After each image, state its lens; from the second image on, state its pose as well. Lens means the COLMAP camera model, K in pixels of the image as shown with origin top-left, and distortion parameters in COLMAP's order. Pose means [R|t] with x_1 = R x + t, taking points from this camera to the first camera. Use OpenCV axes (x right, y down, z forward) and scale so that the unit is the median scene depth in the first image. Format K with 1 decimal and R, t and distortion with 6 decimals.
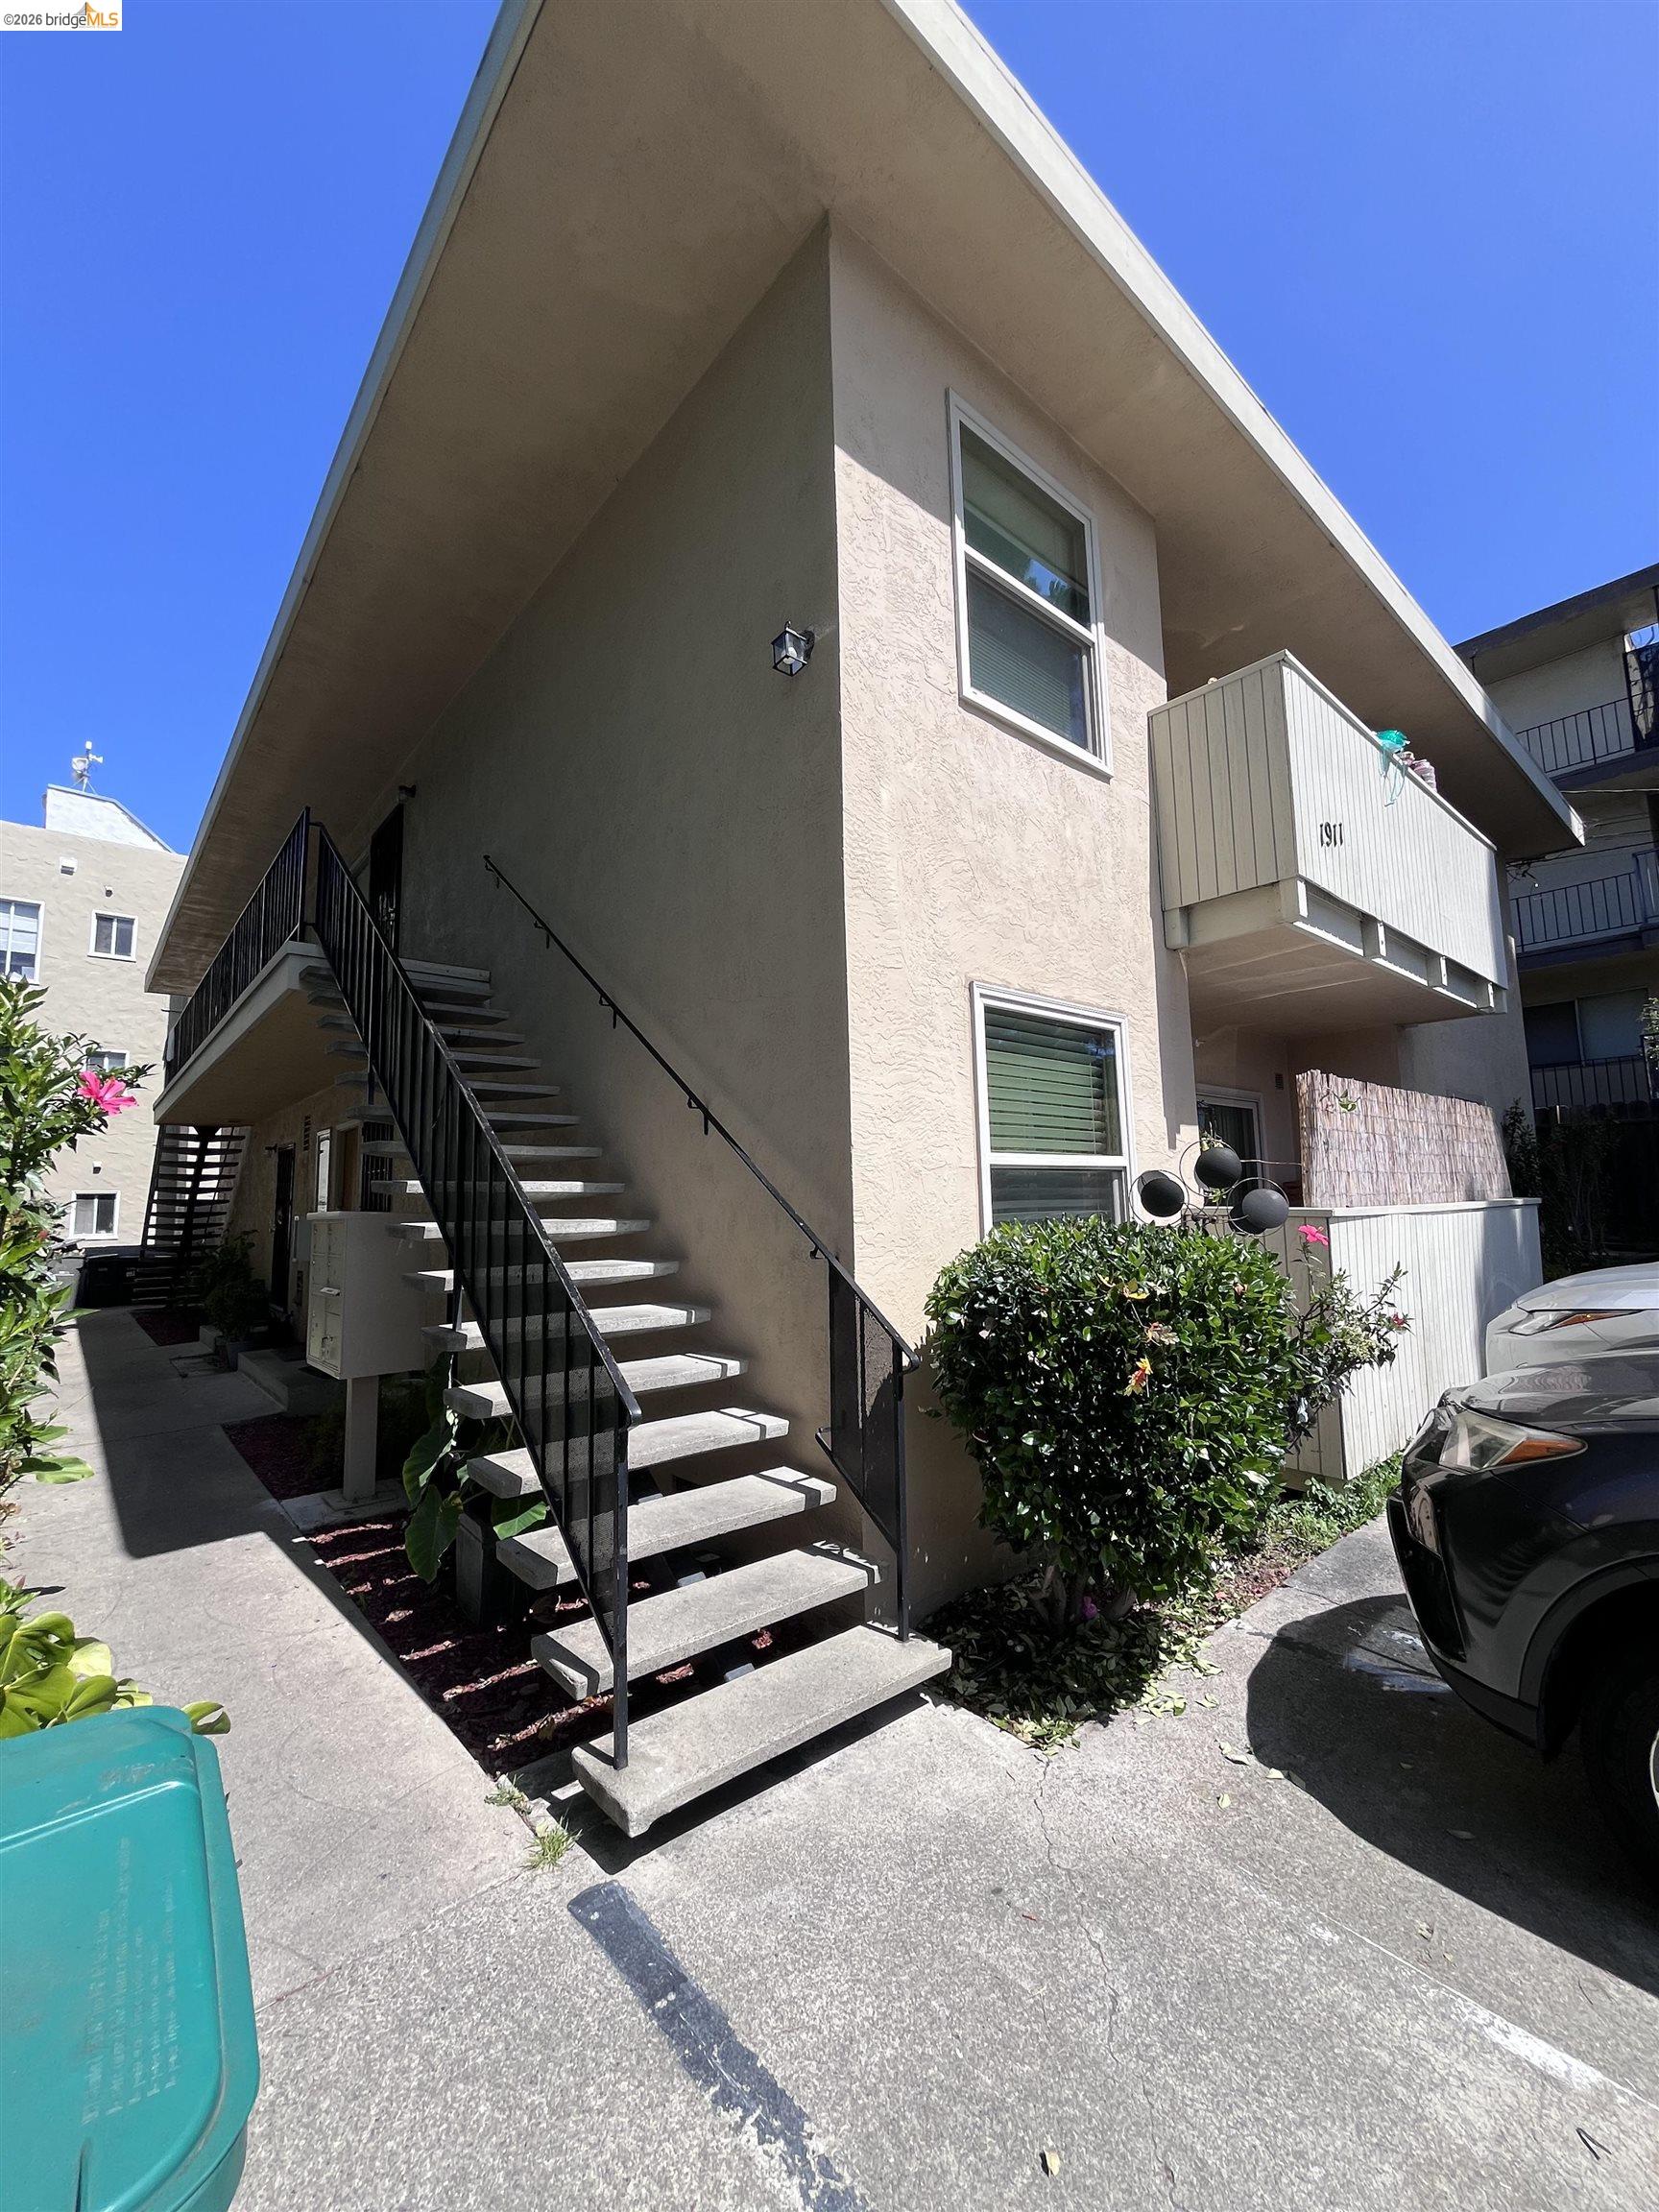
lens RADIAL K [[888.4, 0, 825.0], [0, 888.4, 1102.4], [0, 0, 1]] dist [-0.001984, 0.000111]
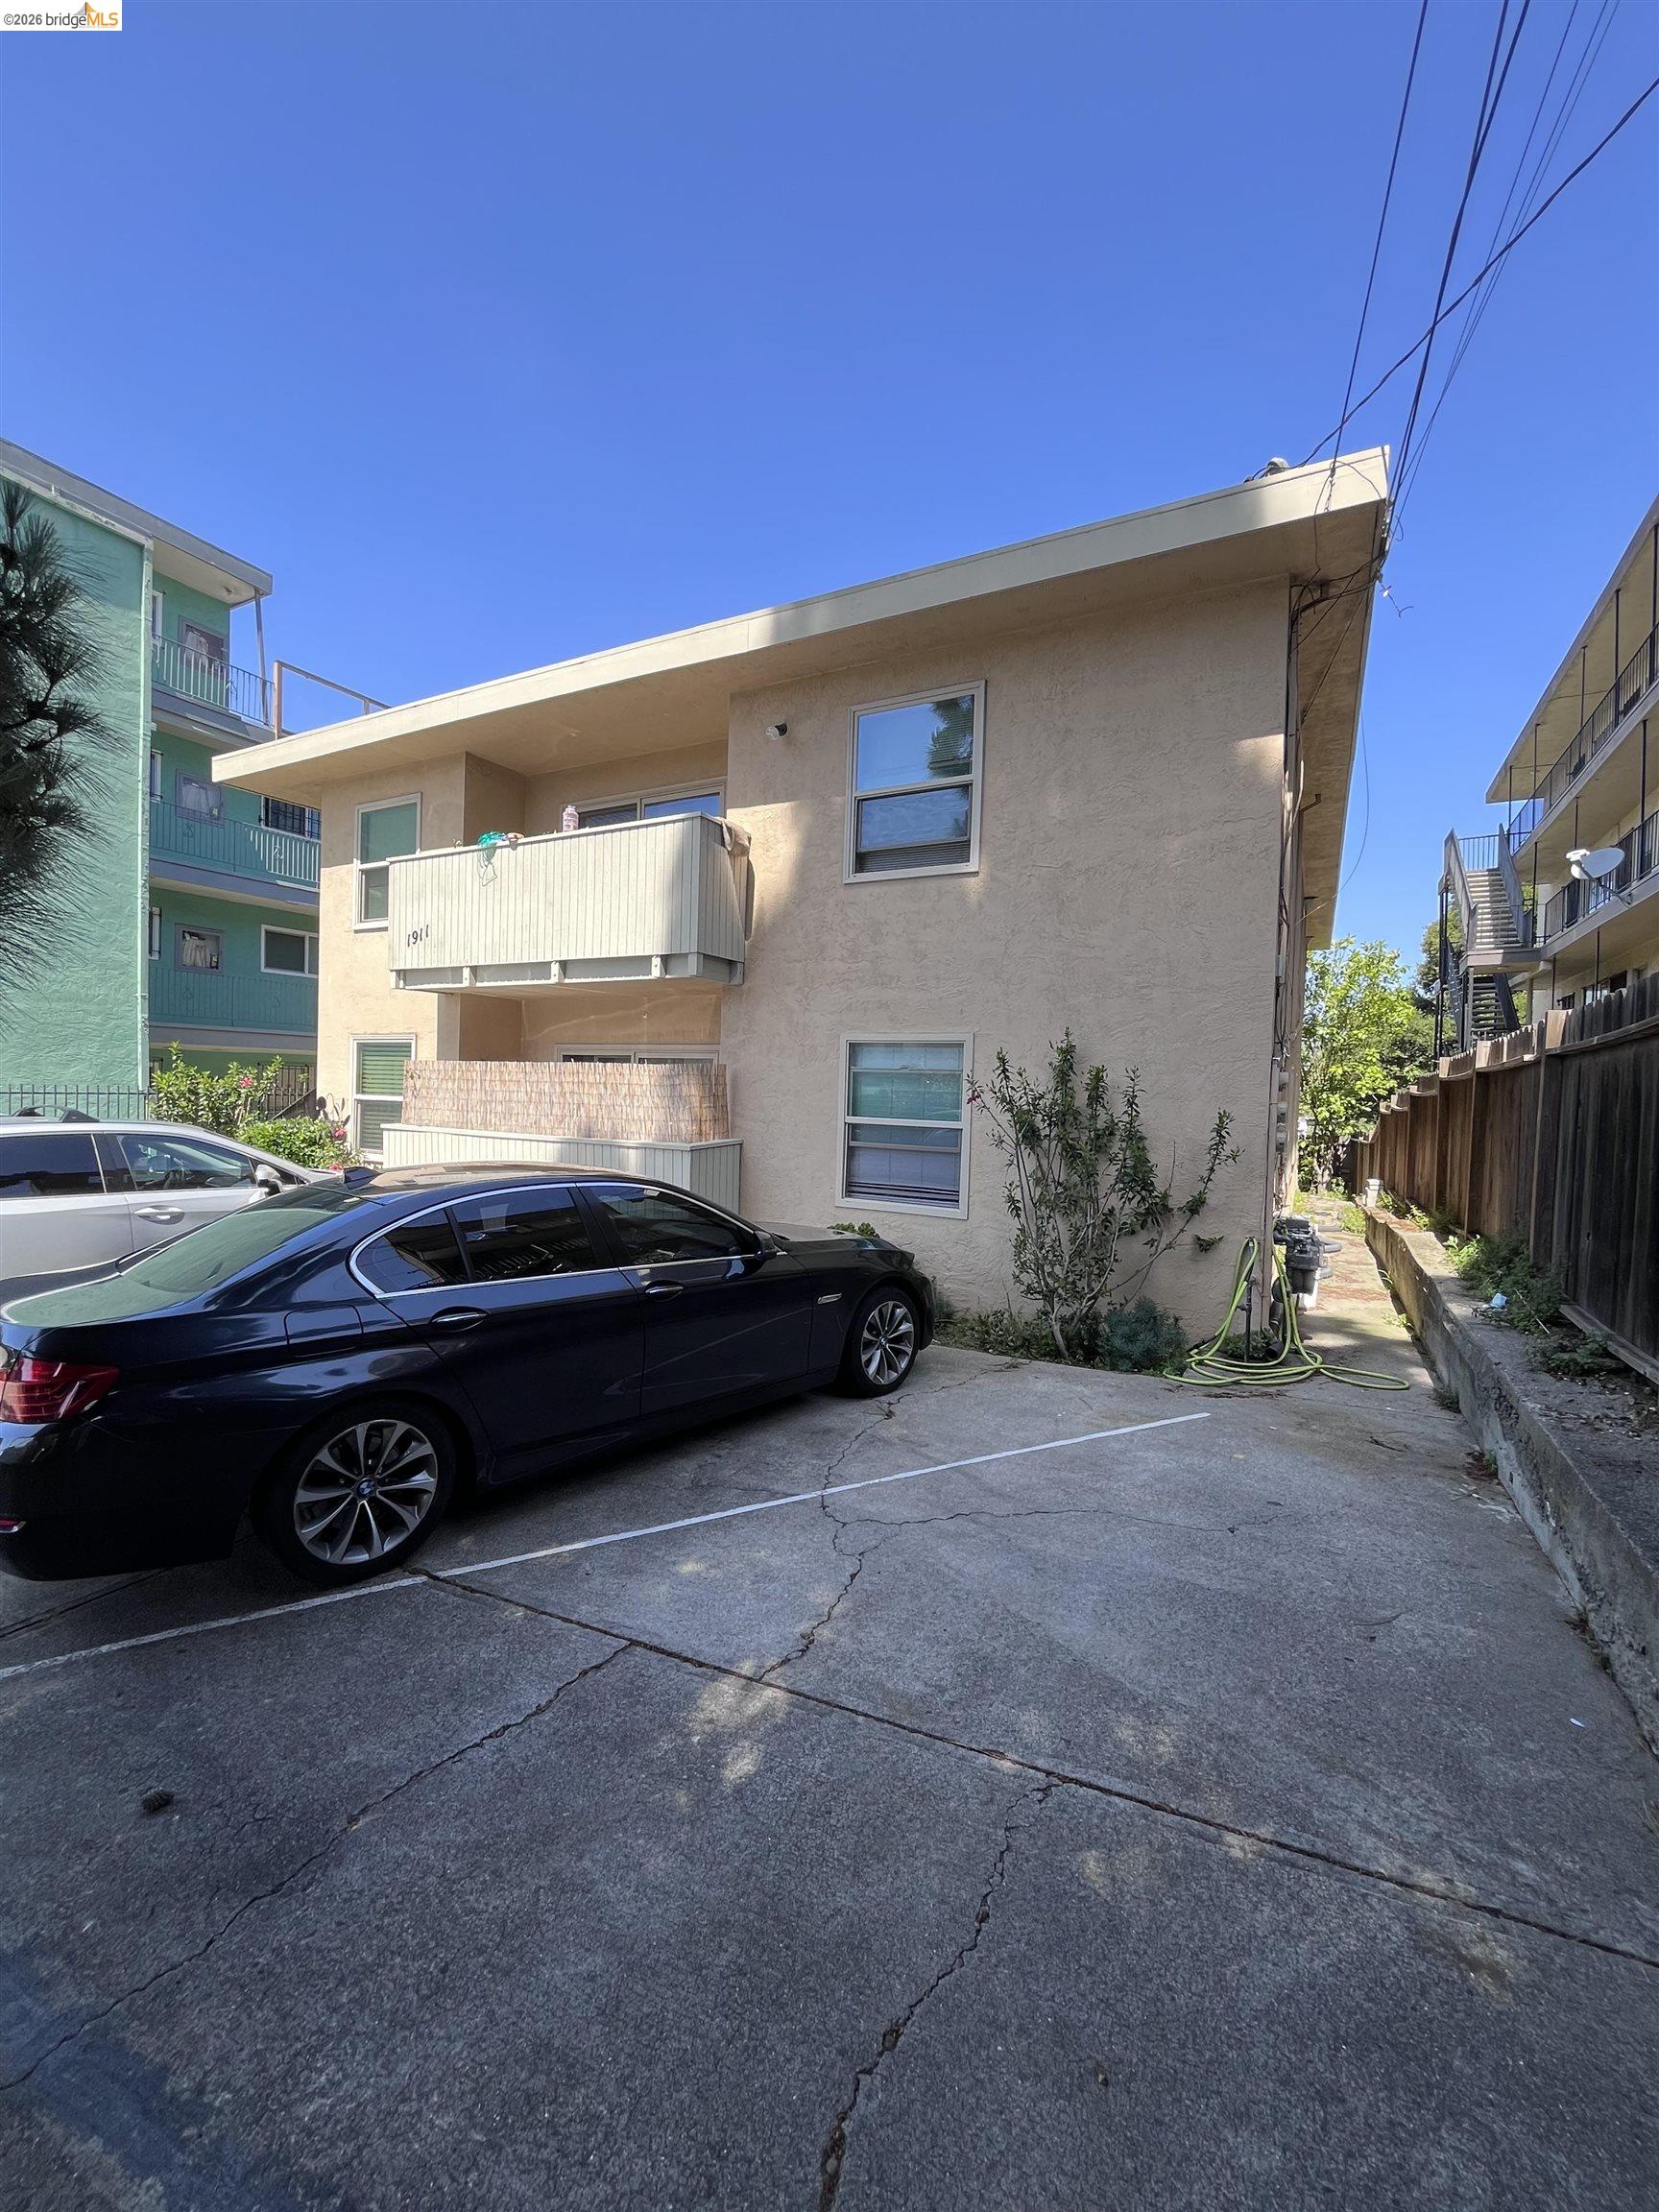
lens RADIAL K [[888.0, 0, 829.5], [0, 888.0, 1106.0], [0, 0, 1]] dist [0.001261, 0.000104]
pose [[0.359467, 0.048819, -0.931880, 3.411514], [0.068367, 0.994569, 0.078475, -0.028895], [0.930650, -0.091919, 0.354177, 1.397645]]
